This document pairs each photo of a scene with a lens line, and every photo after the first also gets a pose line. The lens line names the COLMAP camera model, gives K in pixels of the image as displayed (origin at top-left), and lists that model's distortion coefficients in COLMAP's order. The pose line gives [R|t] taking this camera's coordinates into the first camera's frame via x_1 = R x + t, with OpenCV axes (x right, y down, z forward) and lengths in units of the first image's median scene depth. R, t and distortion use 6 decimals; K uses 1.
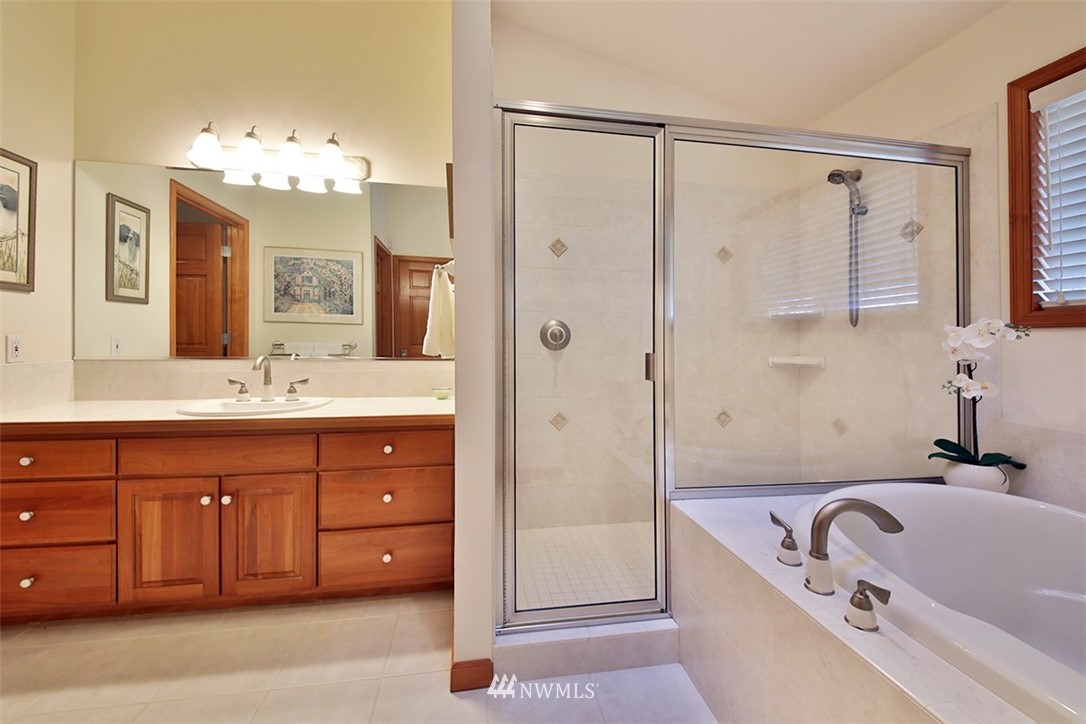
lens RADIAL K [[424.5, 0, 544.3], [0, 424.5, 334.1], [0, 0, 1]] dist [0.000081, 0.000015]
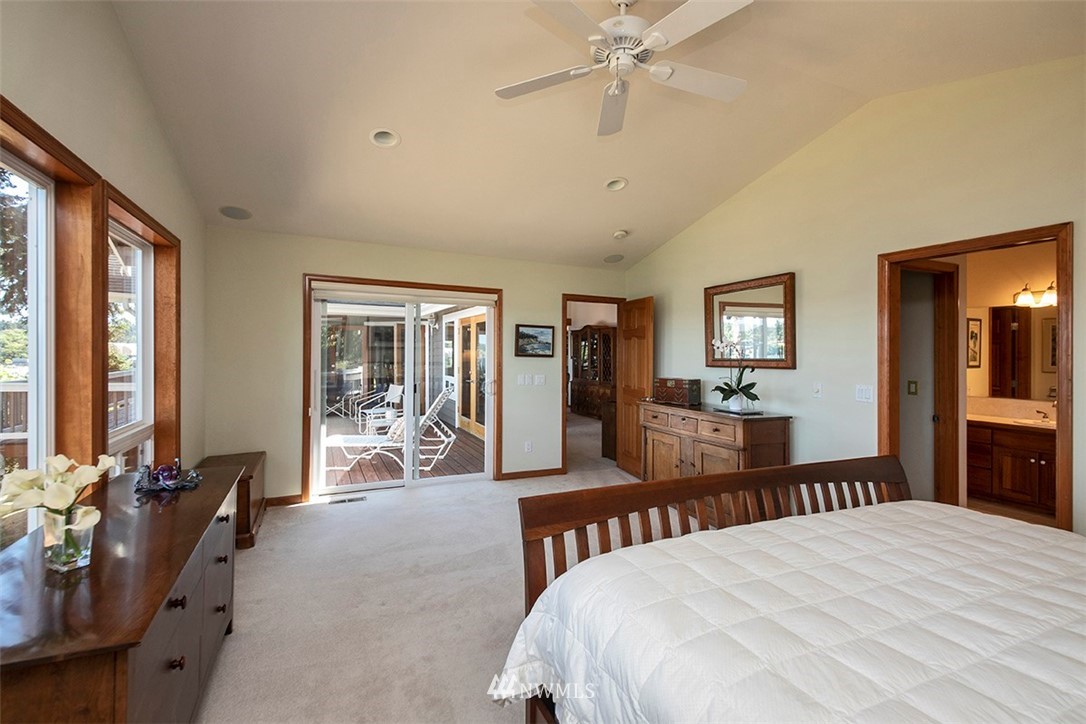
lens RADIAL K [[501.9, 0, 543.0], [0, 501.9, 362.0], [0, 0, 1]] dist [0.047655, -0.026002]
pose [[0.259669, 0.005372, -0.965683, 1.020967], [0.002127, 0.999979, 0.006135, -0.146895], [0.965695, -0.003647, 0.259652, -1.939476]]
